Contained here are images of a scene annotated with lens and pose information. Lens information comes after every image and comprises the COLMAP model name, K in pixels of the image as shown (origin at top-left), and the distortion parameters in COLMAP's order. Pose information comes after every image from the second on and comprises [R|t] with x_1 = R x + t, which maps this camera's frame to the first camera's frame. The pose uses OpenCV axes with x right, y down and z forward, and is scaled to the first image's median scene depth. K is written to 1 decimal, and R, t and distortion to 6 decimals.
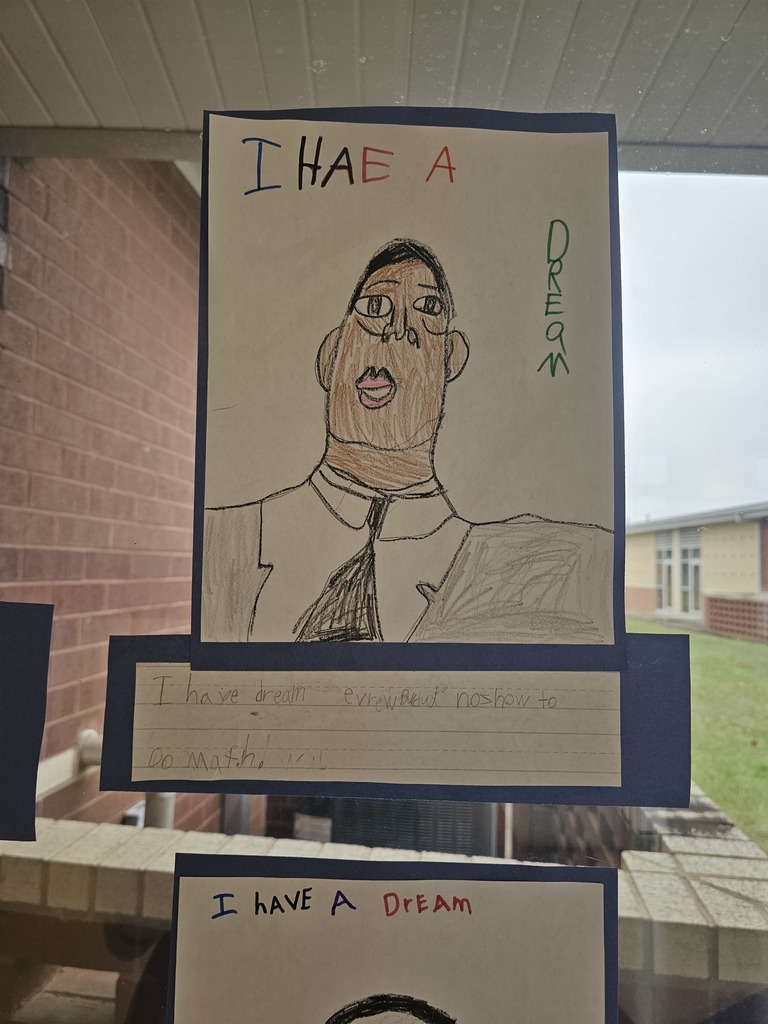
lens RADIAL K [[695.2, 0, 378.8], [0, 695.2, 506.9], [0, 0, 1]] dist [0.026971, -0.017264]
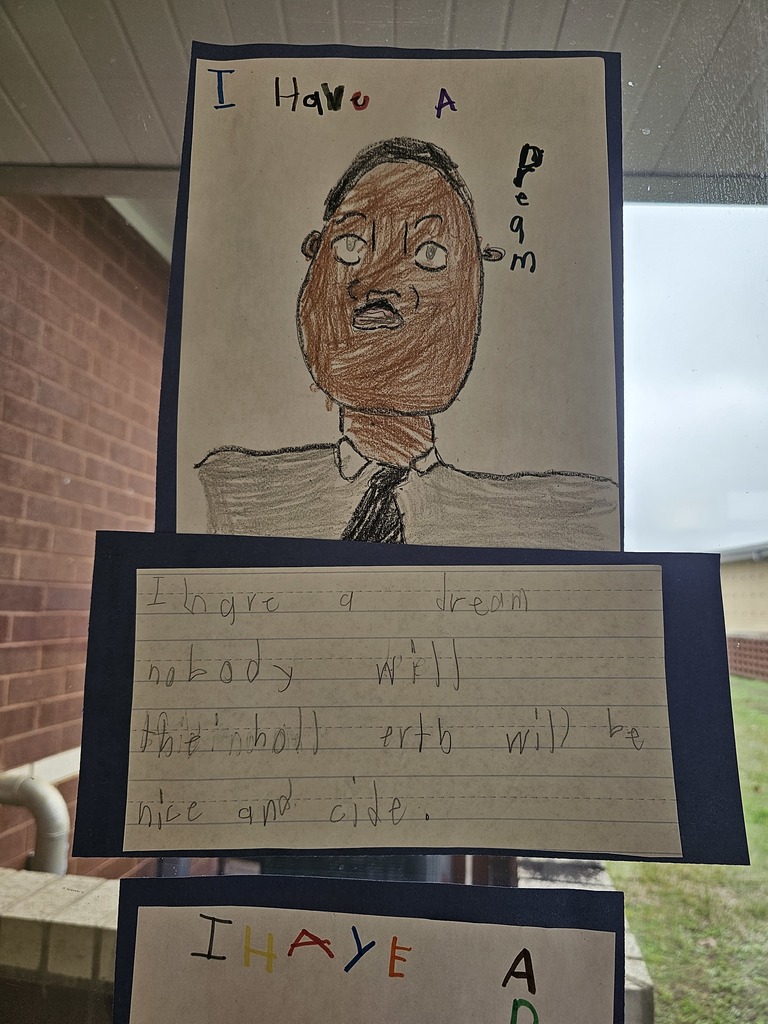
lens RADIAL K [[695.2, 0, 388.8], [0, 695.2, 504.1], [0, 0, 1]] dist [0.026971, -0.017264]
pose [[0.999756, -0.003808, -0.021772, 0.156924], [0.002490, 0.998180, -0.060248, 0.012990], [0.021962, 0.060179, 0.997946, 0.015890]]
